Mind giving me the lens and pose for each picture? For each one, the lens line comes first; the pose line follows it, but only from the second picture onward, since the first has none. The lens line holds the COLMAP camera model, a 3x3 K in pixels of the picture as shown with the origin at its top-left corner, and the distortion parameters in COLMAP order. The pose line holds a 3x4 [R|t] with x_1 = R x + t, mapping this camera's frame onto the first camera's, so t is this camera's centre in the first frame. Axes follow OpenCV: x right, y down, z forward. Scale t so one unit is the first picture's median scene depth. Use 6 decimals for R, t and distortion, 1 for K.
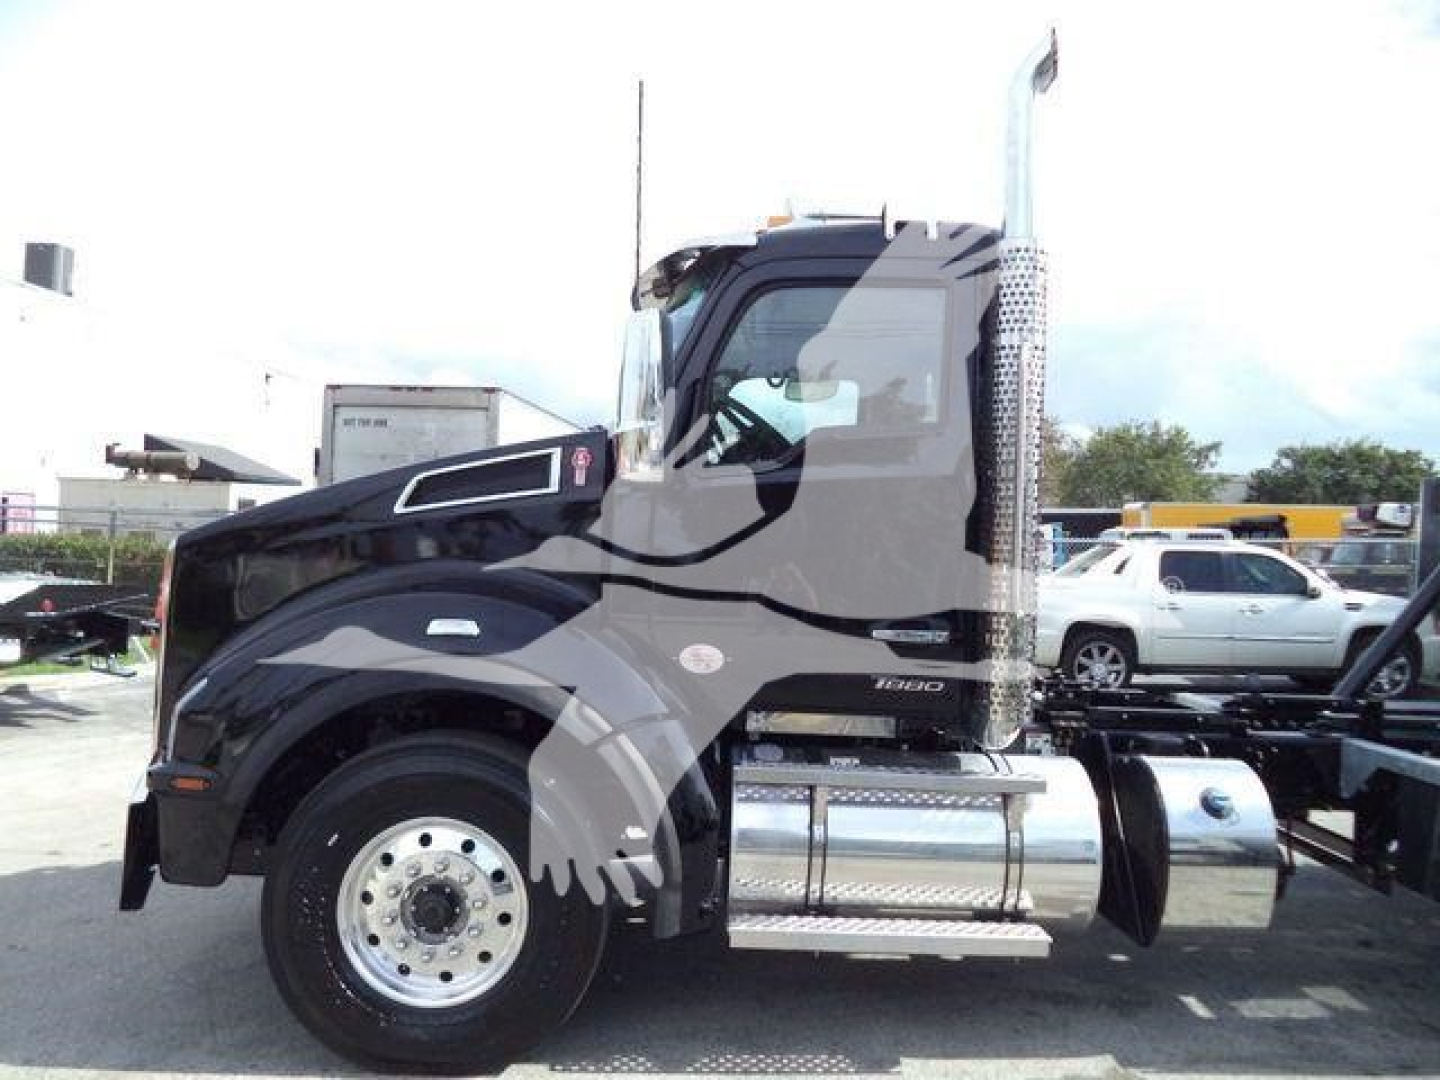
lens RADIAL K [[1145.2, 0, 767.1], [0, 1145.2, 542.8], [0, 0, 1]] dist [-0.023248, -0.000788]
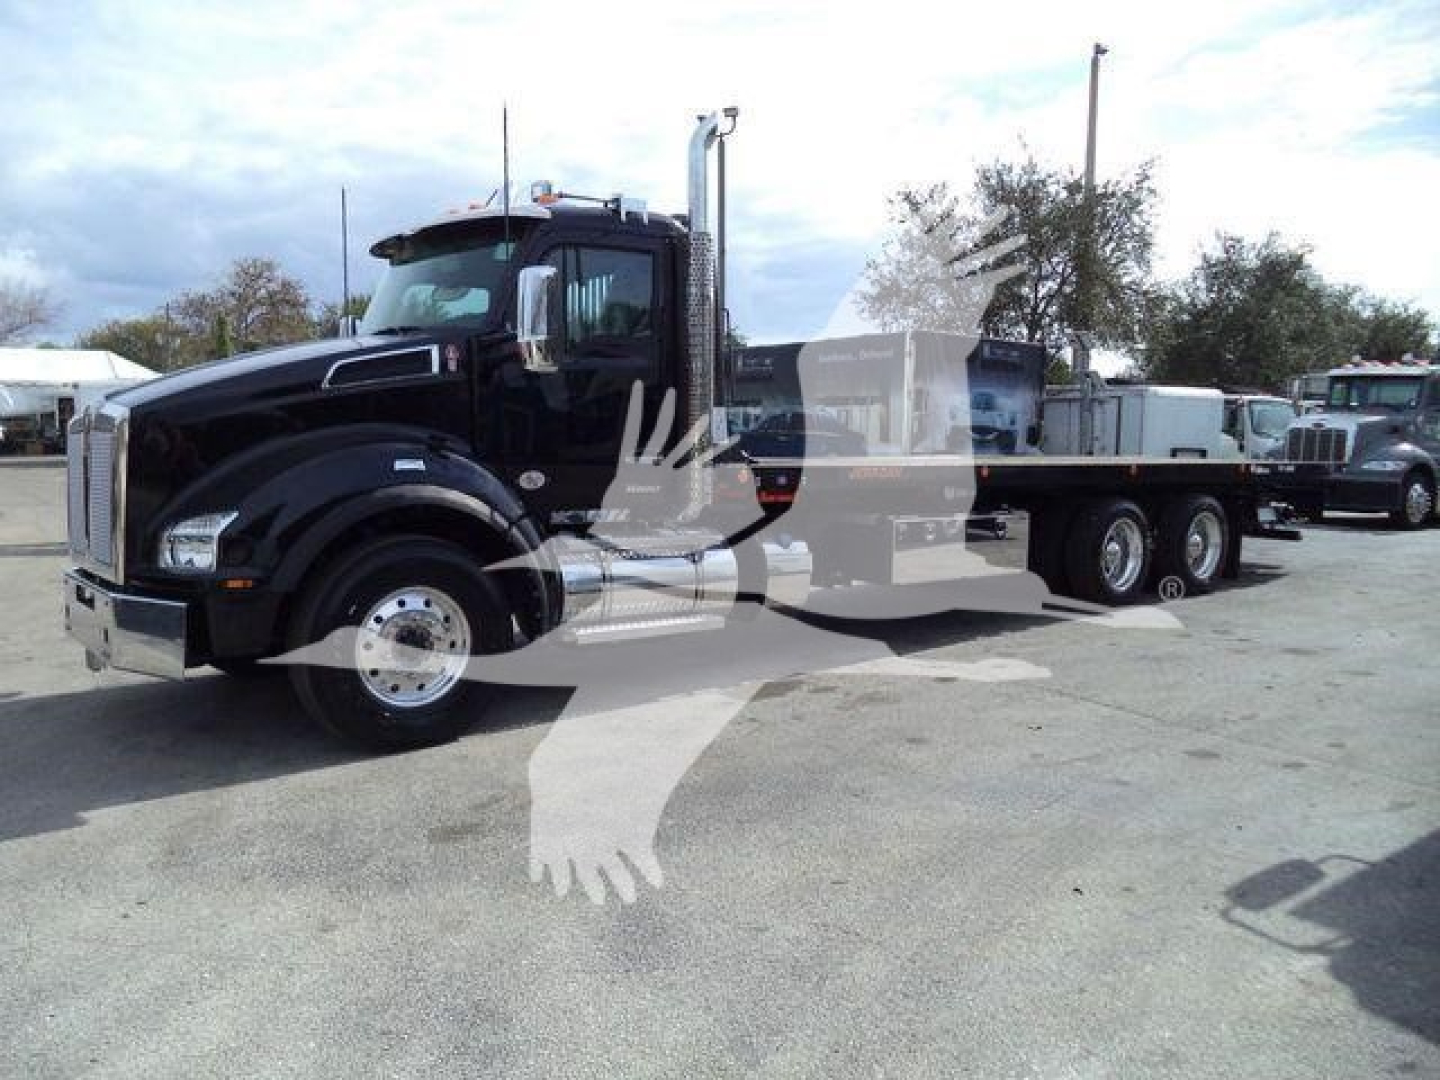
lens RADIAL K [[1145.2, 0, 767.1], [0, 1145.2, 542.8], [0, 0, 1]] dist [-0.023248, -0.000788]
pose [[0.782036, -0.084905, 0.617422, -0.854709], [0.011959, 0.992539, 0.121342, -0.002403], [-0.623118, -0.087510, 0.777217, -0.497799]]
